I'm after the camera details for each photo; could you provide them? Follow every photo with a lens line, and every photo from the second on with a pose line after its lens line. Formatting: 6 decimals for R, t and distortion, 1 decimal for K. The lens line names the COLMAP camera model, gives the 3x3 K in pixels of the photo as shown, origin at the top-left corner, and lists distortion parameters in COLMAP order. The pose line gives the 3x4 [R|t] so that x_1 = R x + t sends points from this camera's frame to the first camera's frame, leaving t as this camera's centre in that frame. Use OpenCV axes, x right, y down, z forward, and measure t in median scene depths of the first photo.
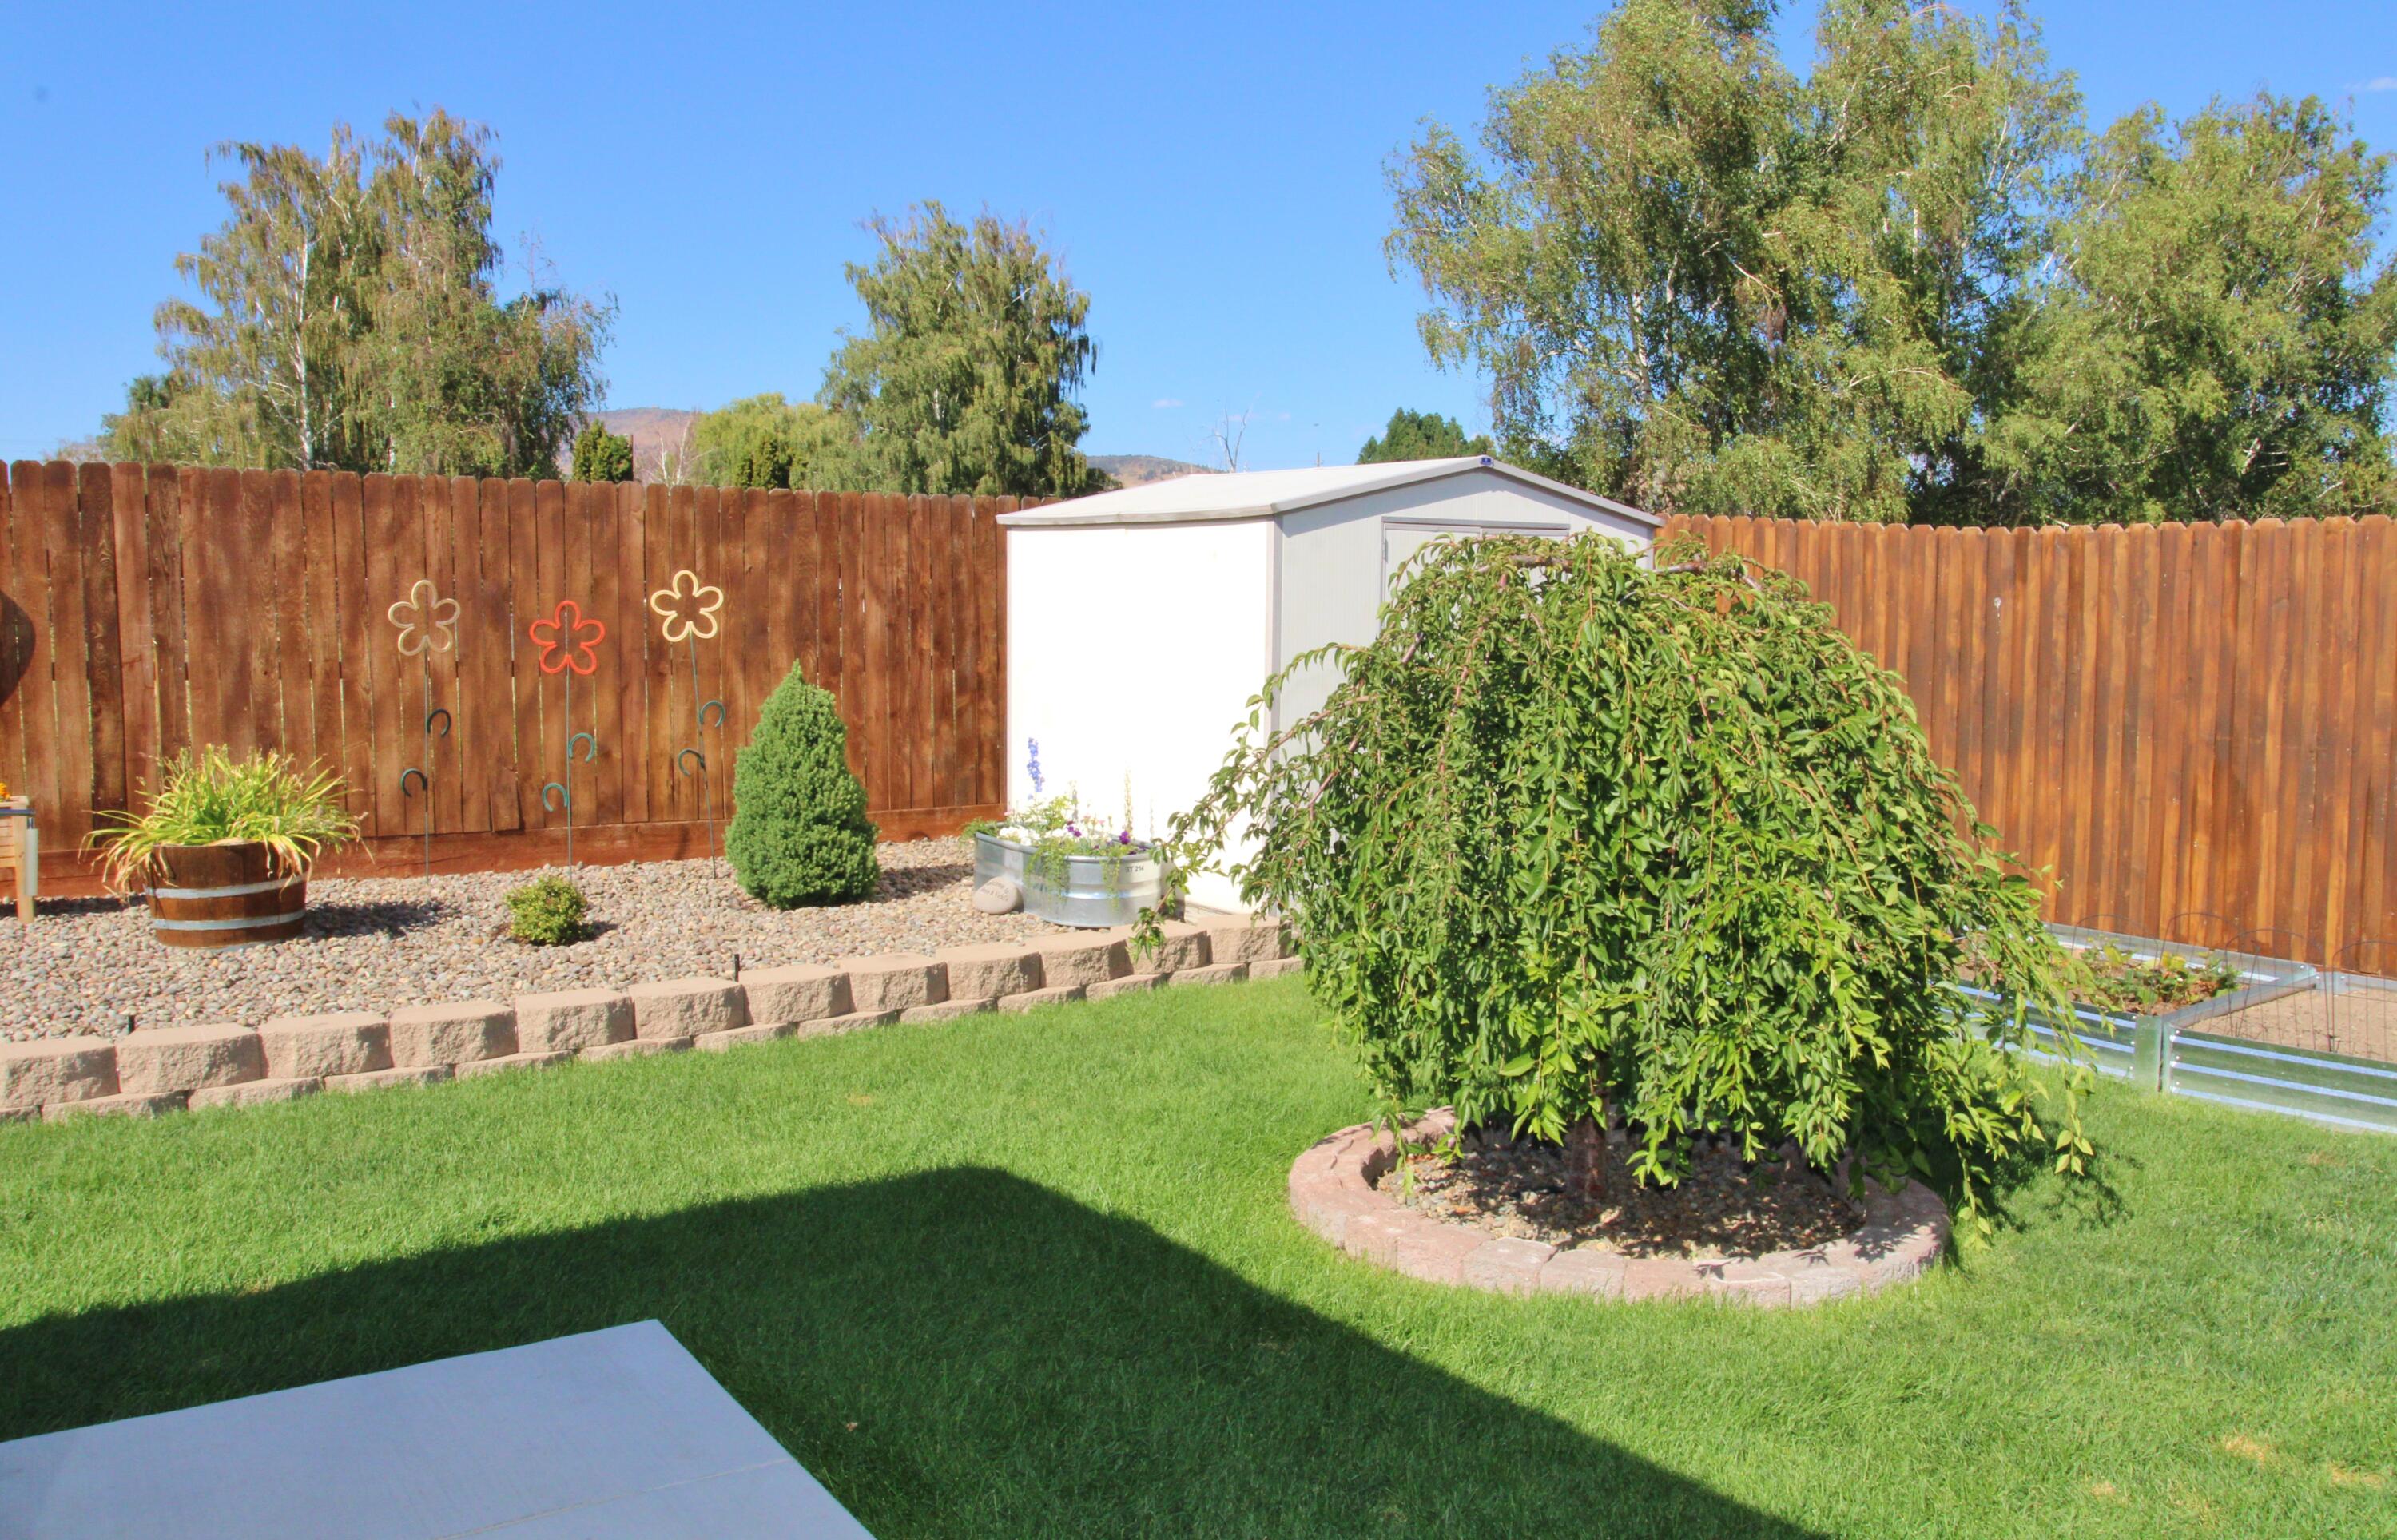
lens RADIAL K [[1938.2, 0, 1196.9], [0, 1938.2, 771.3], [0, 0, 1]] dist [-0.067301, 0.008187]
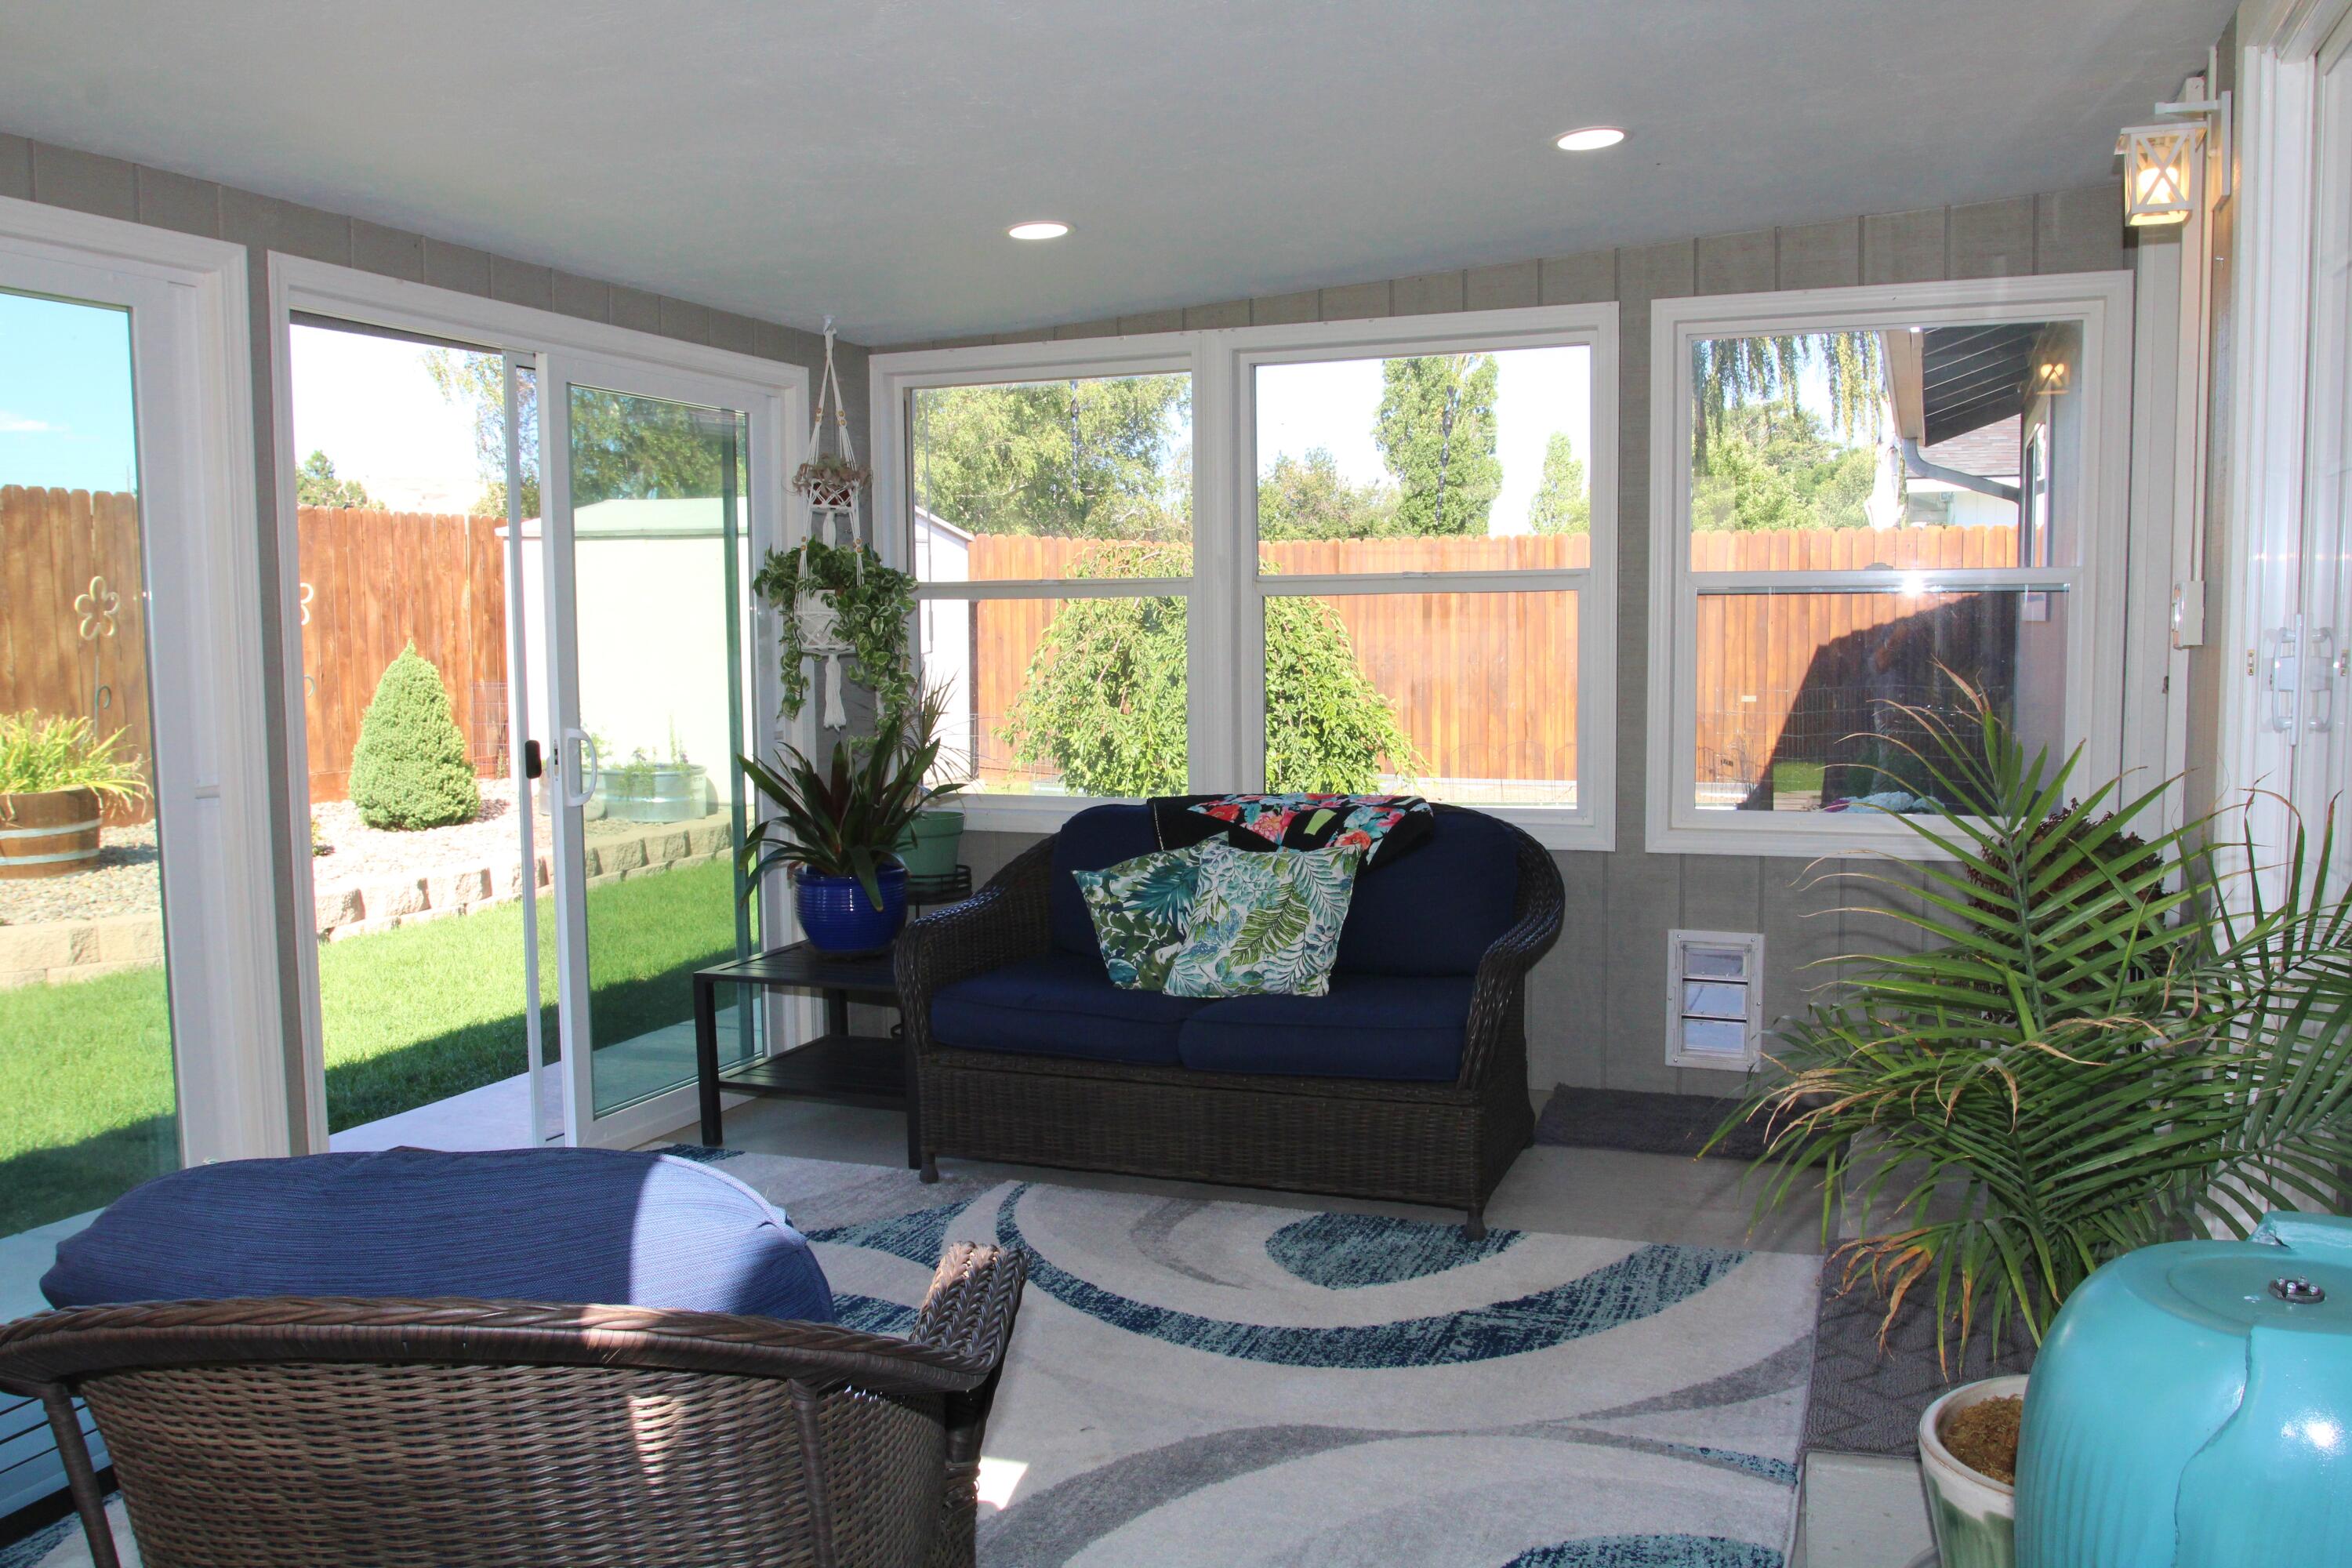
lens RADIAL K [[1890.9, 0, 1177.4], [0, 1890.9, 784.8], [0, 0, 1]] dist [-0.079220, 0.040493]
pose [[0.815572, -0.061233, 0.575407, -0.516798], [0.061196, 0.997936, 0.019459, 0.047115], [-0.575411, 0.019343, 0.817636, -0.314550]]
